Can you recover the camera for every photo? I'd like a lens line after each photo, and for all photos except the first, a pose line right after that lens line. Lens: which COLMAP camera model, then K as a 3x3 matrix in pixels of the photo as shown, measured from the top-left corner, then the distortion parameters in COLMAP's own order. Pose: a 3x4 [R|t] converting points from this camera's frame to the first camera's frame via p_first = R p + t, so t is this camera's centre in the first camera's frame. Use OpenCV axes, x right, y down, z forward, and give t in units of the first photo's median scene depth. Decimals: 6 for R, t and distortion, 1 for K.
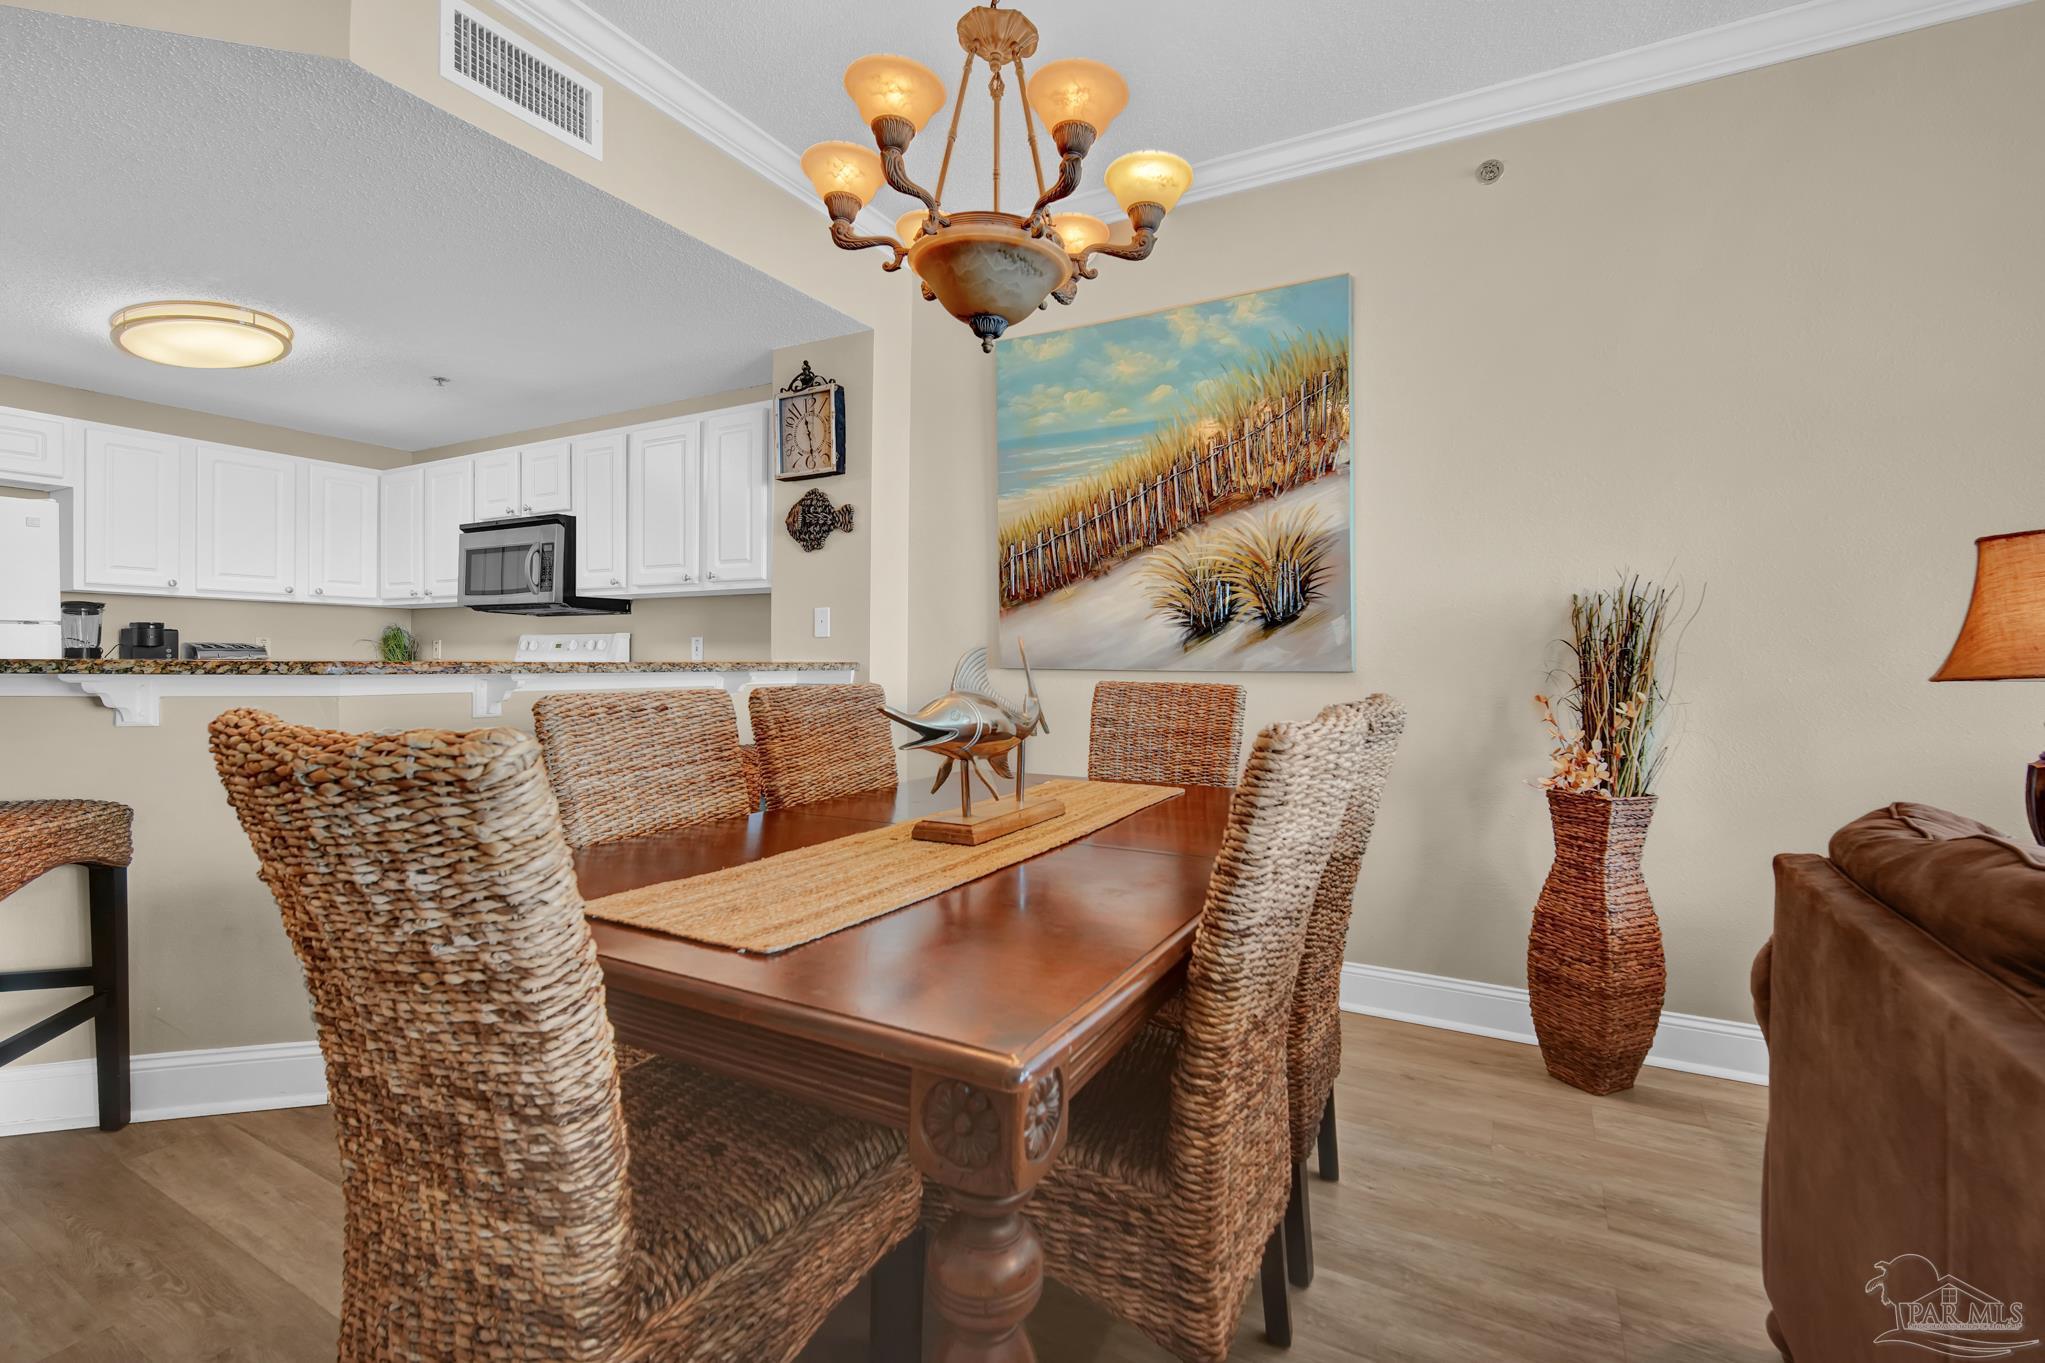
lens RADIAL K [[863.0, 0, 1039.1], [0, 863.0, 656.0], [0, 0, 1]] dist [-0.012422, 0.003766]
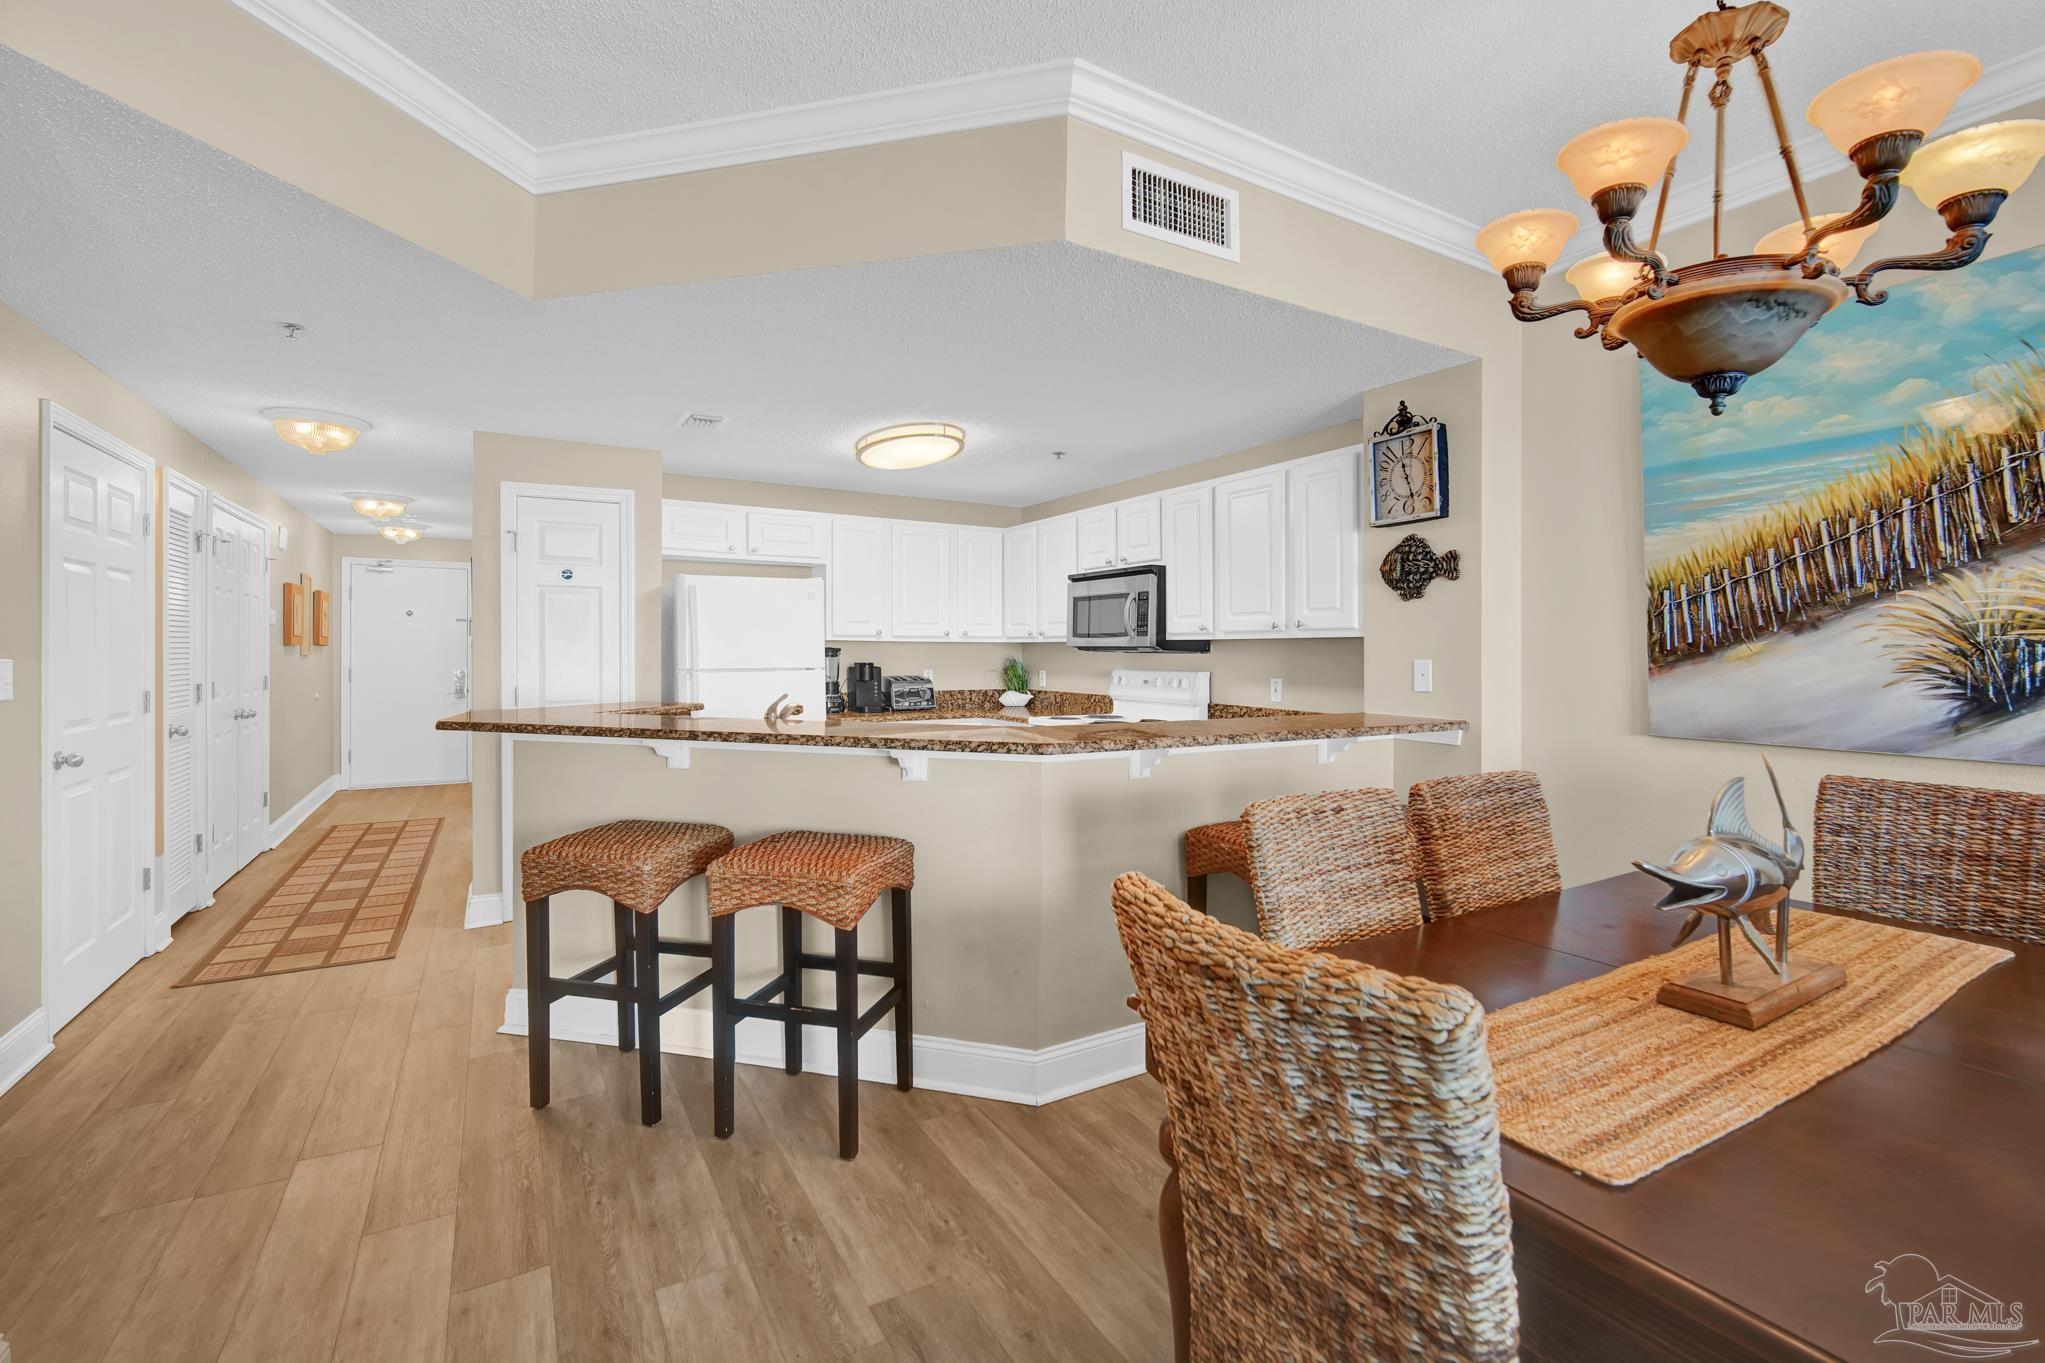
lens RADIAL K [[897.8, 0, 1088.9], [0, 897.8, 648.7], [0, 0, 1]] dist [-0.011436, 0.005424]
pose [[0.870778, -0.004959, -0.491651, -0.112657], [0.000921, 0.999964, -0.008455, -0.078220], [0.491675, 0.006909, 0.870751, -0.043438]]
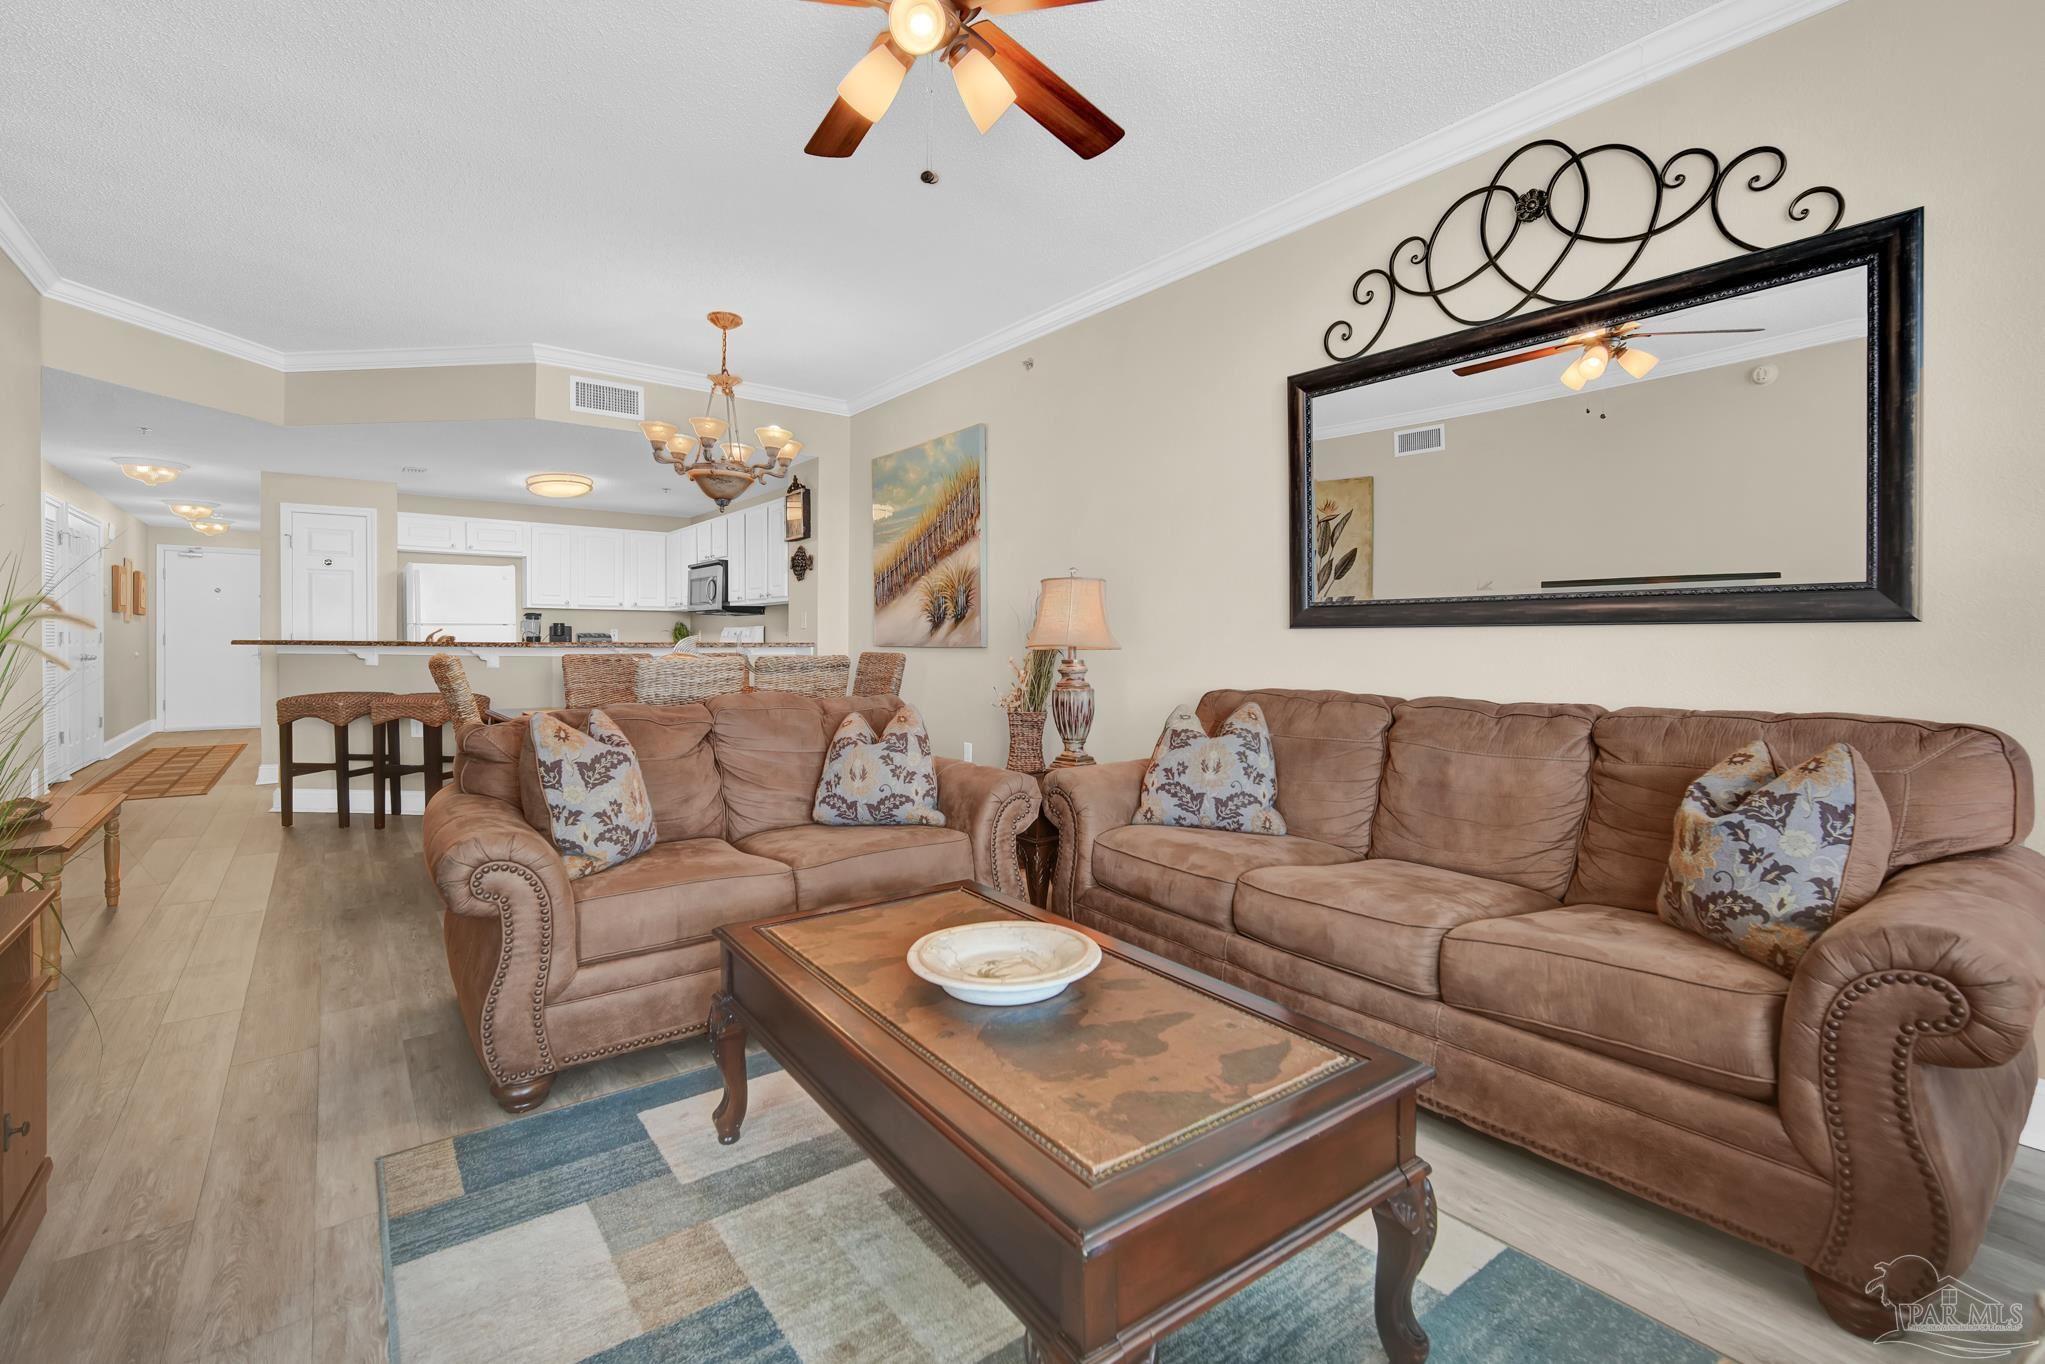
lens RADIAL K [[838.8, 0, 1022.6], [0, 838.8, 639.0], [0, 0, 1]] dist [0.001366, 0.000659]
pose [[0.920297, -0.002495, -0.391212, 1.103245], [0.002159, 0.999997, -0.001299, 0.004439], [0.391214, 0.000351, 0.920300, -0.557081]]
